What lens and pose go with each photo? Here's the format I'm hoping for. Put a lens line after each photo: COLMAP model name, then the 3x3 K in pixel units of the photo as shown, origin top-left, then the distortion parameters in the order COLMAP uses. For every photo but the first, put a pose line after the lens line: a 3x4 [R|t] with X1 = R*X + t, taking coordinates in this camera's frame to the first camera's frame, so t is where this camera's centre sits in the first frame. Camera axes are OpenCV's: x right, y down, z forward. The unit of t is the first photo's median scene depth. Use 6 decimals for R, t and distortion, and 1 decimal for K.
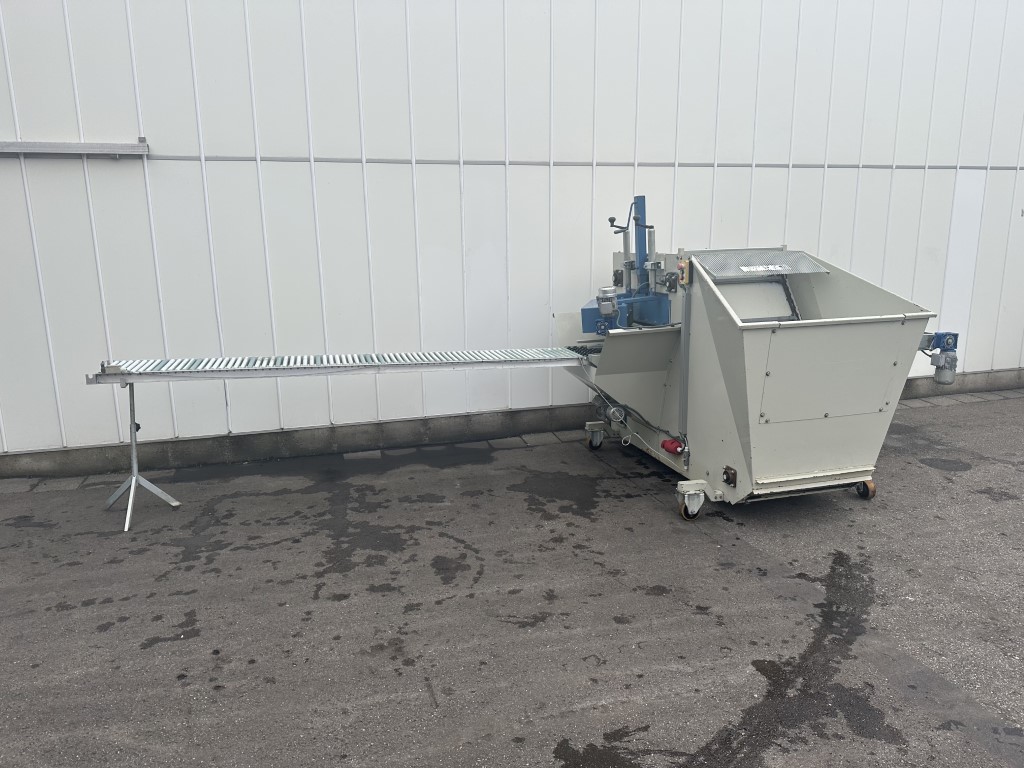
lens RADIAL K [[717.2, 0, 512.0], [0, 717.2, 384.0], [0, 0, 1]] dist [0.084537, -0.092849]
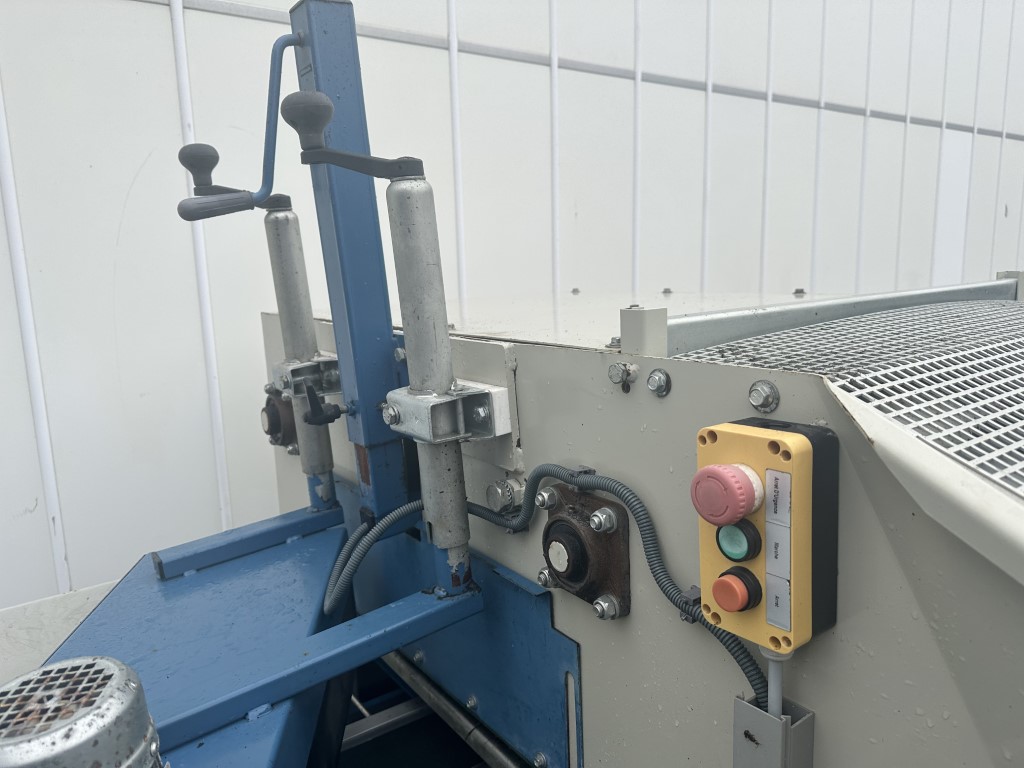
lens RADIAL K [[717.2, 0, 512.0], [0, 717.2, 384.0], [0, 0, 1]] dist [0.084537, -0.092849]
pose [[0.941672, -0.077862, 0.327401, 0.160090], [0.090767, 0.995576, -0.024298, -0.166297], [-0.324061, 0.052598, 0.944573, 0.850028]]
